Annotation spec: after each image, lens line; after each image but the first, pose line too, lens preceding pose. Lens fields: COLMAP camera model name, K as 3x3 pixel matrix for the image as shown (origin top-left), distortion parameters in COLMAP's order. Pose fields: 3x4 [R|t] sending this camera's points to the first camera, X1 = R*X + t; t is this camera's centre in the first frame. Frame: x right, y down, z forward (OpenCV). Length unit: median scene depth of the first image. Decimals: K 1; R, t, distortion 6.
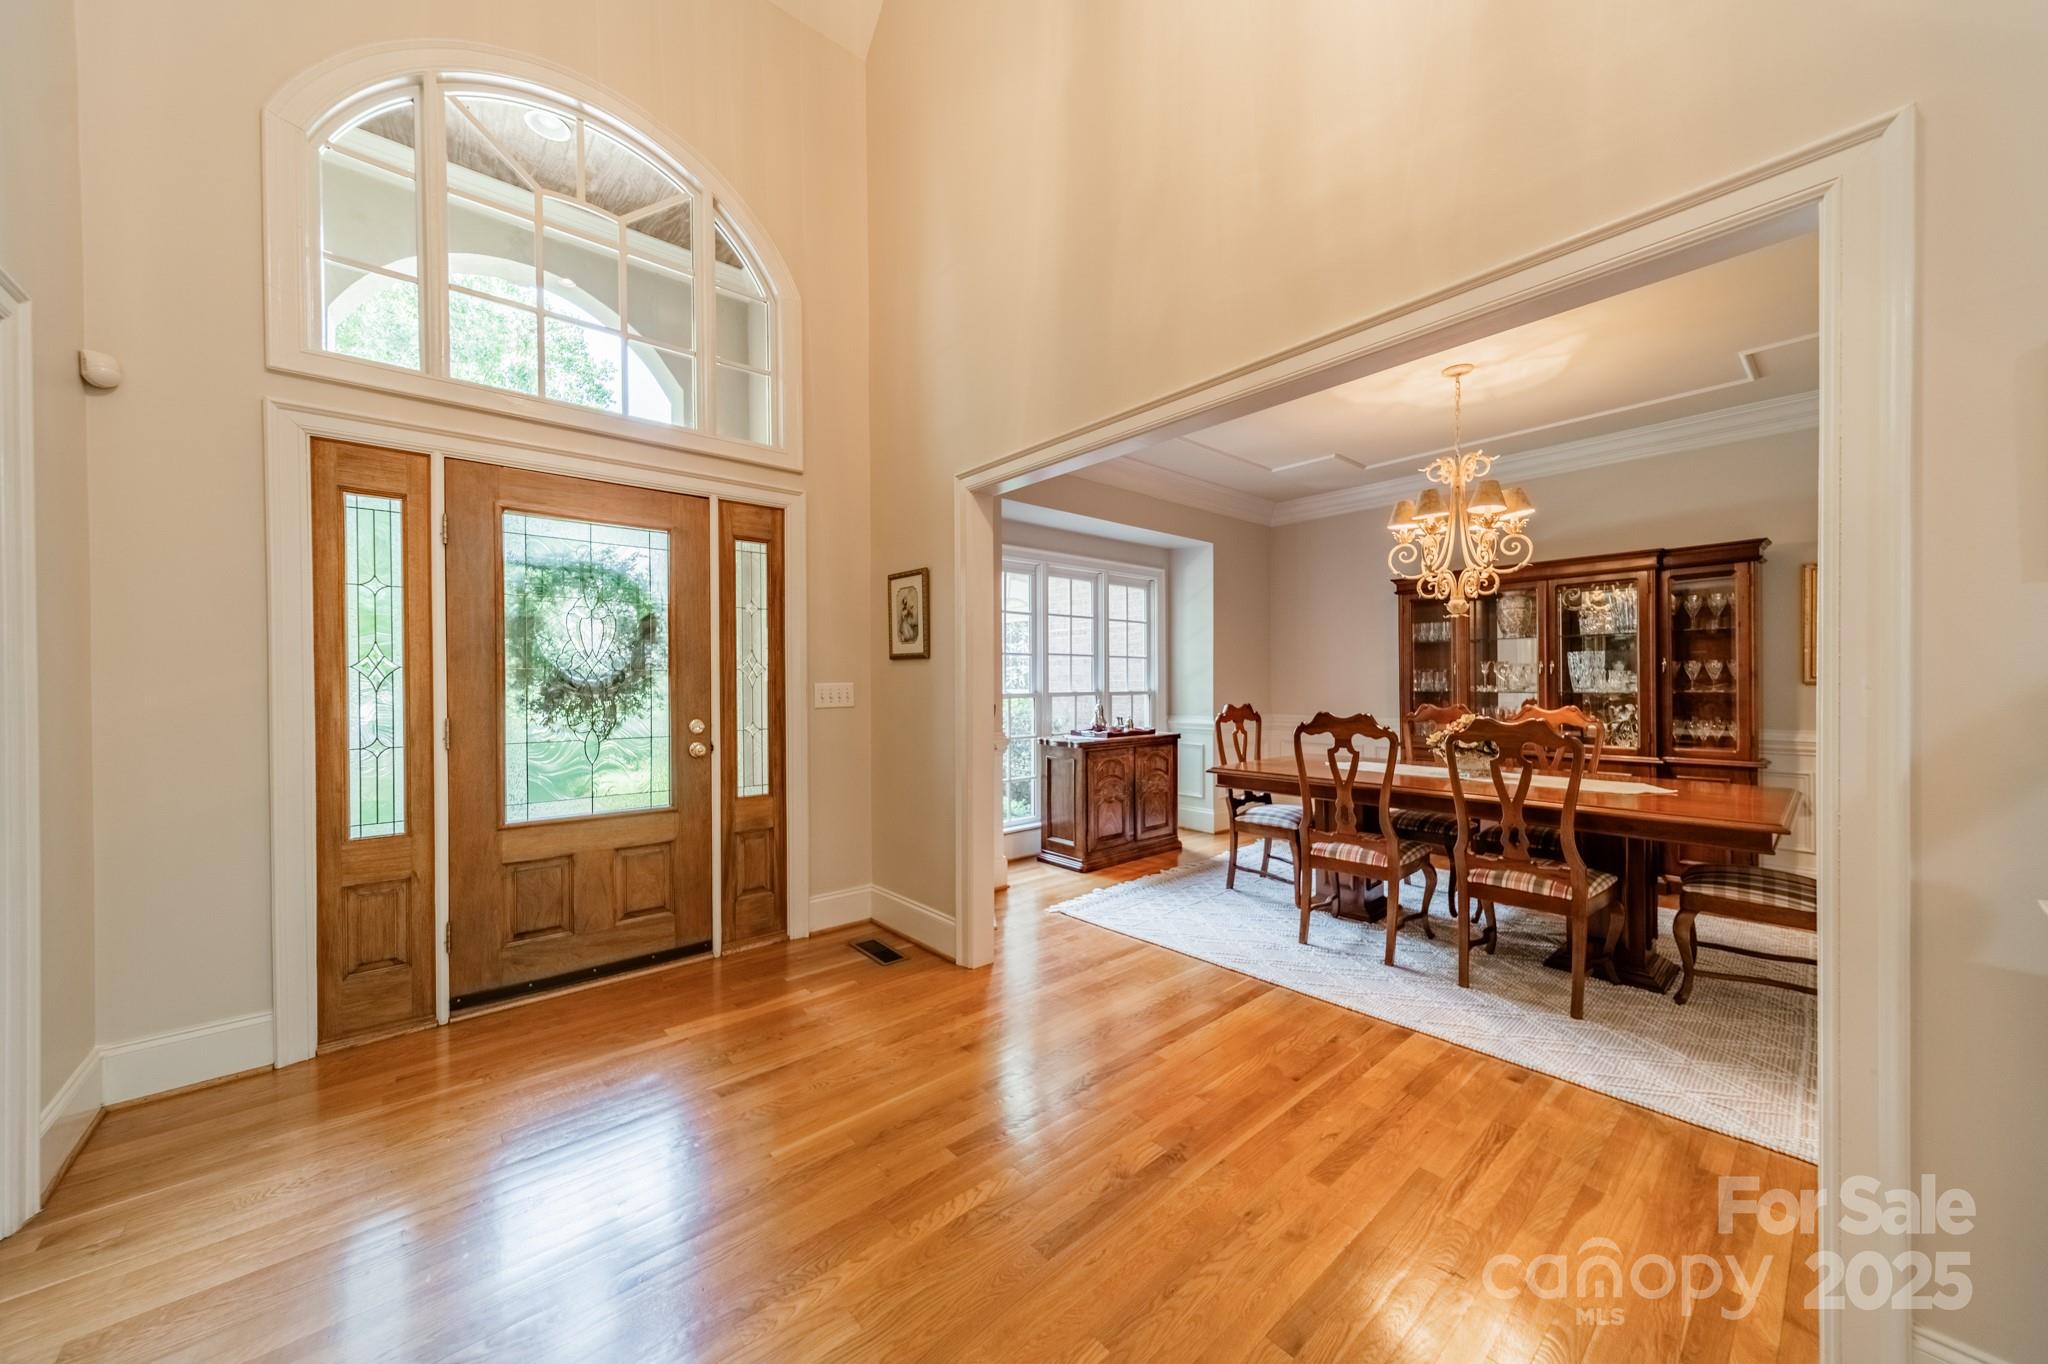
lens RADIAL K [[719.6, 0, 1027.8], [0, 719.6, 684.4], [0, 0, 1]] dist [0.005539, -0.000024]
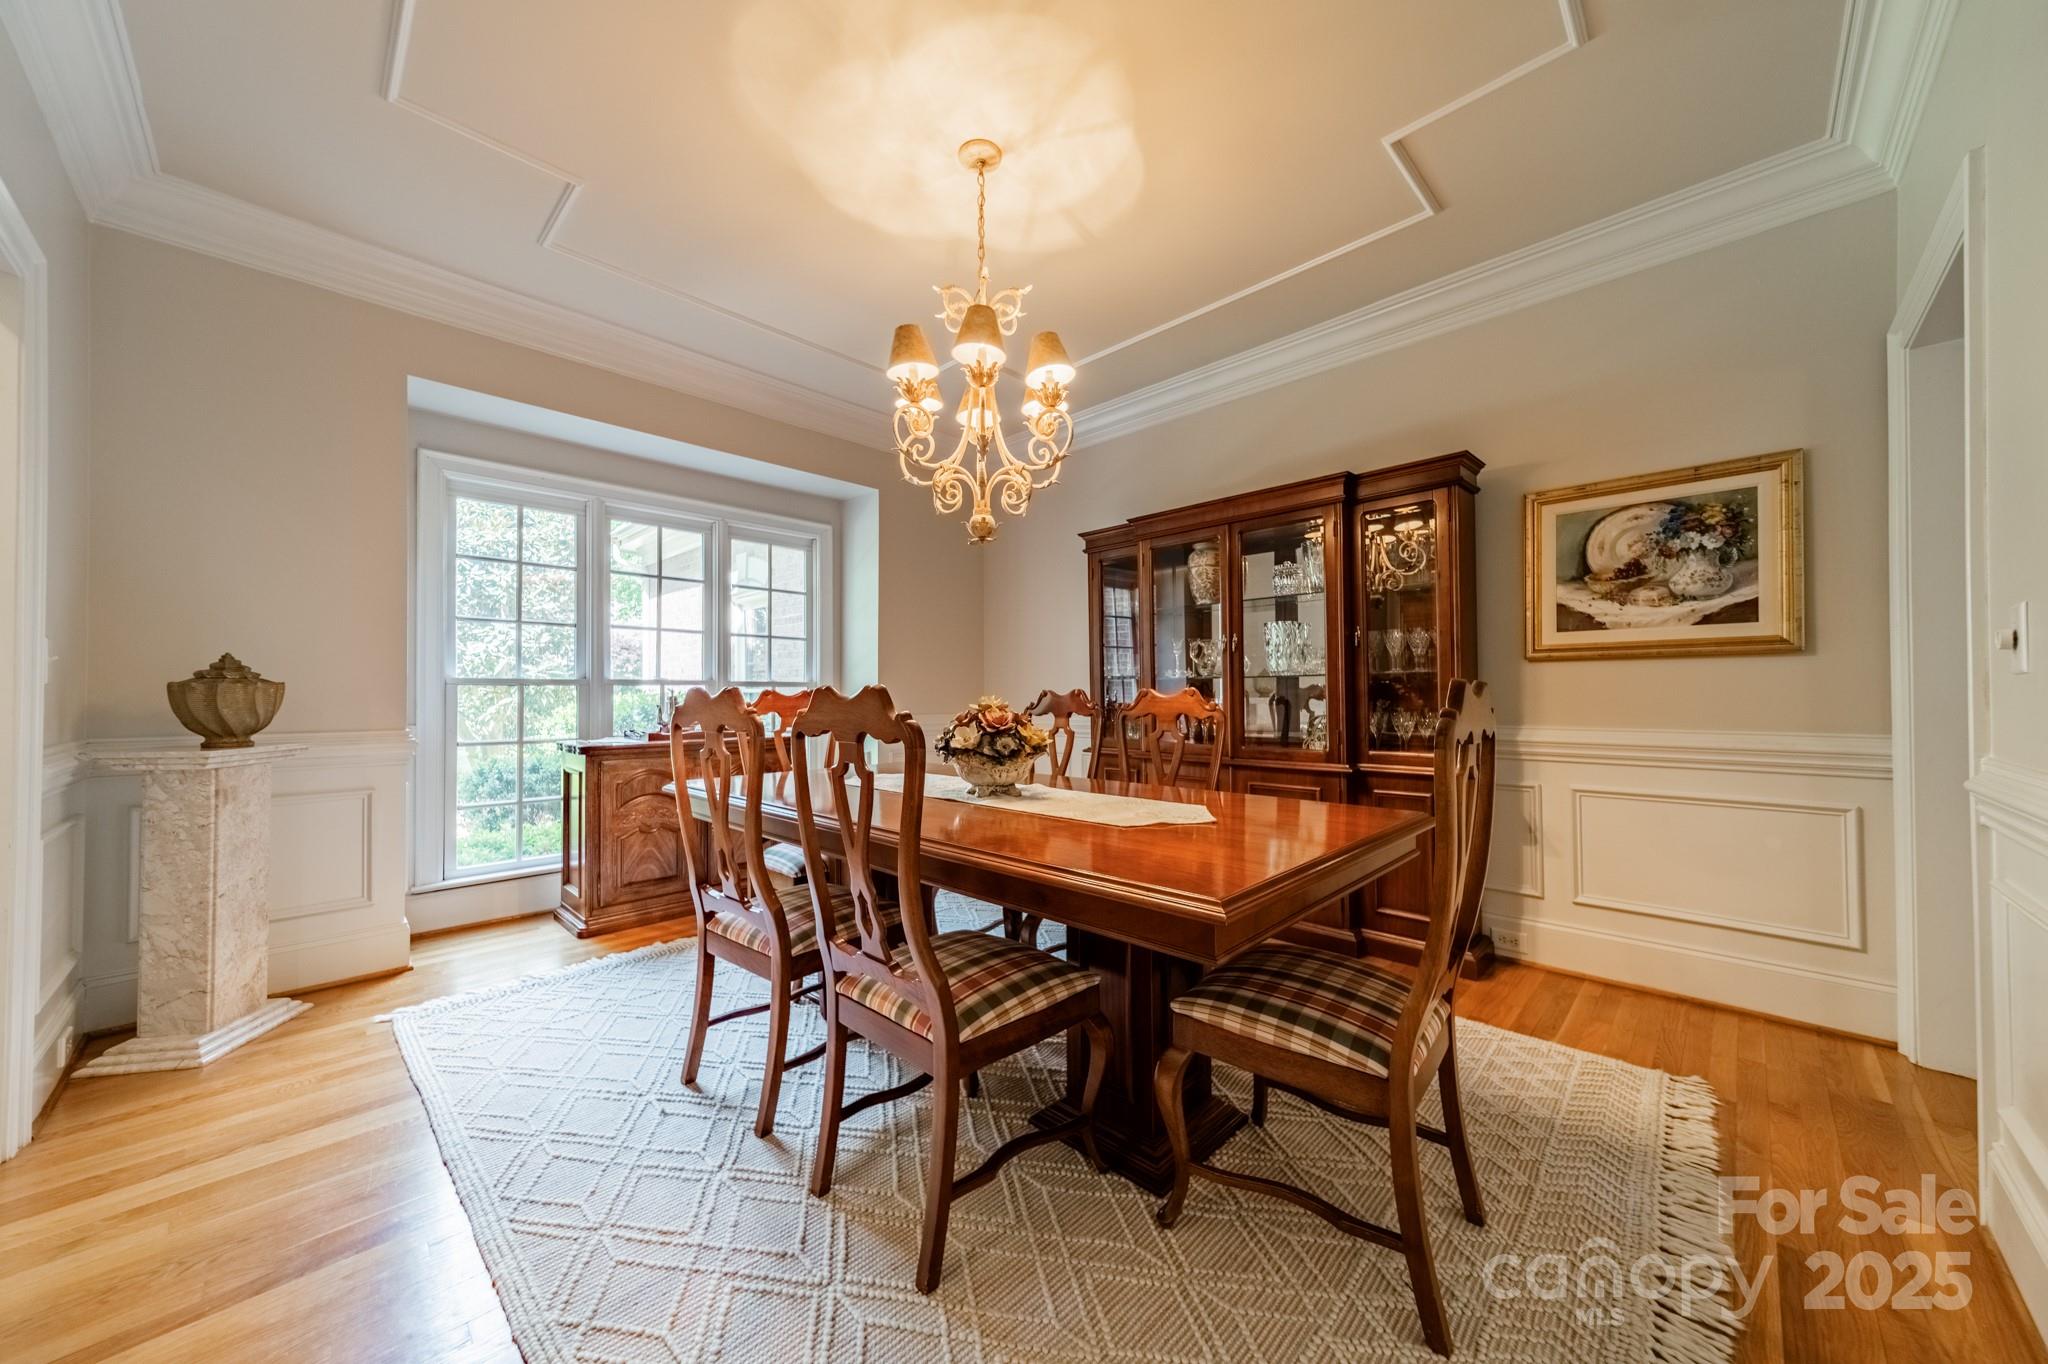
lens RADIAL K [[719.6, 0, 1027.8], [0, 719.6, 684.4], [0, 0, 1]] dist [0.005539, -0.000024]
pose [[0.996653, 0.004136, 0.081639, 0.646297], [-0.002734, 0.999847, -0.017289, 0.045821], [-0.081698, 0.017008, 0.996512, 0.407042]]
